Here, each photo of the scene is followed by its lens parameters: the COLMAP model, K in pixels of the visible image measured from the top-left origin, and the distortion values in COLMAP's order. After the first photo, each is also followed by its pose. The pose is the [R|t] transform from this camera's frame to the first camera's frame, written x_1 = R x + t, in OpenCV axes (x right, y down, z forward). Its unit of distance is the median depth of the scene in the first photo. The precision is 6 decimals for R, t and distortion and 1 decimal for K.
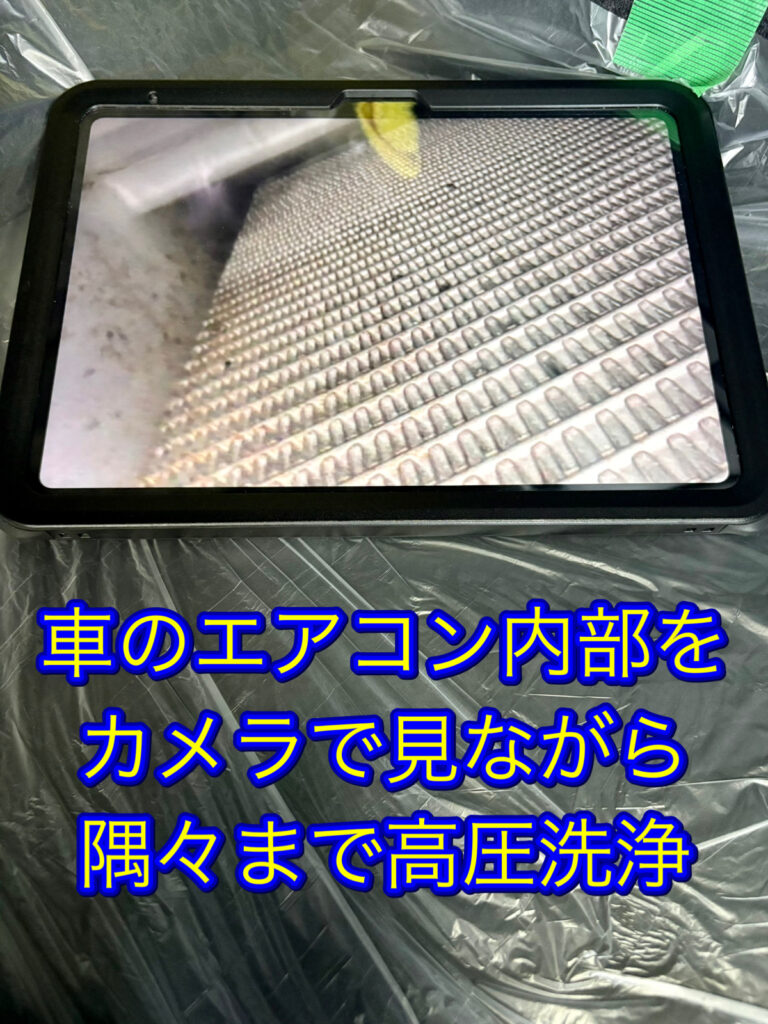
lens RADIAL K [[798.4, 0, 376.8], [0, 798.4, 509.5], [0, 0, 1]] dist [0.017272, -0.006840]
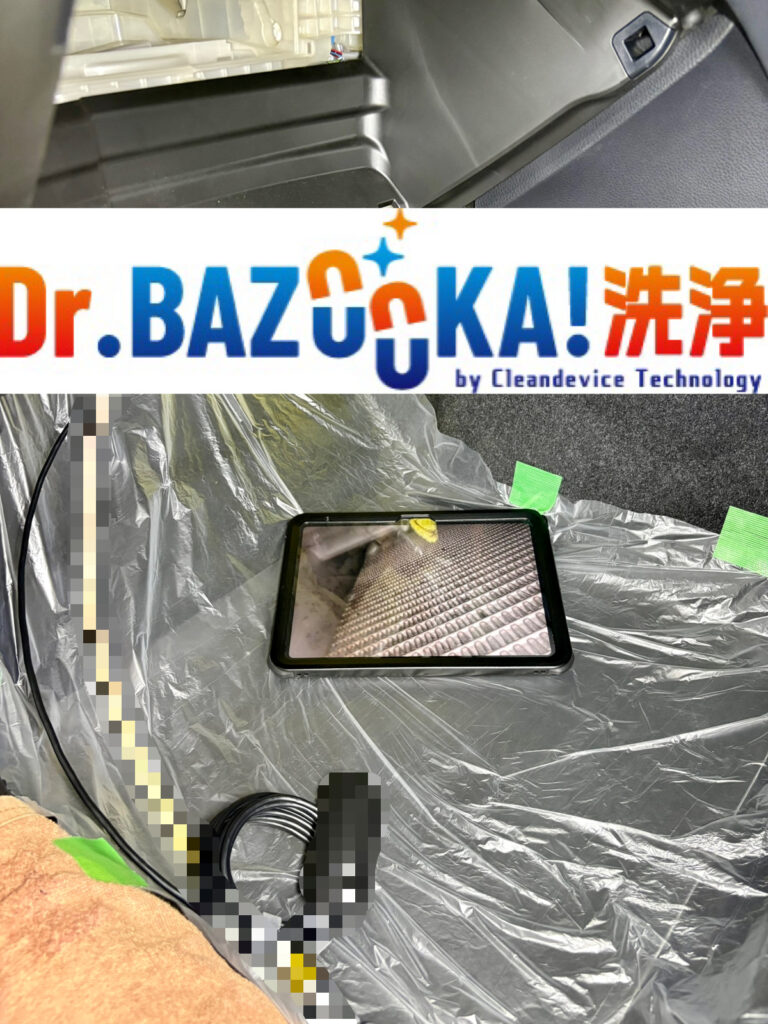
lens RADIAL K [[798.4, 0, 376.8], [0, 798.4, 509.5], [0, 0, 1]] dist [0.017272, -0.006840]
pose [[0.998508, -0.016651, -0.051995, 0.017226], [-0.005806, 0.914571, -0.404383, 0.562856], [0.054287, 0.404081, 0.913111, -1.528969]]
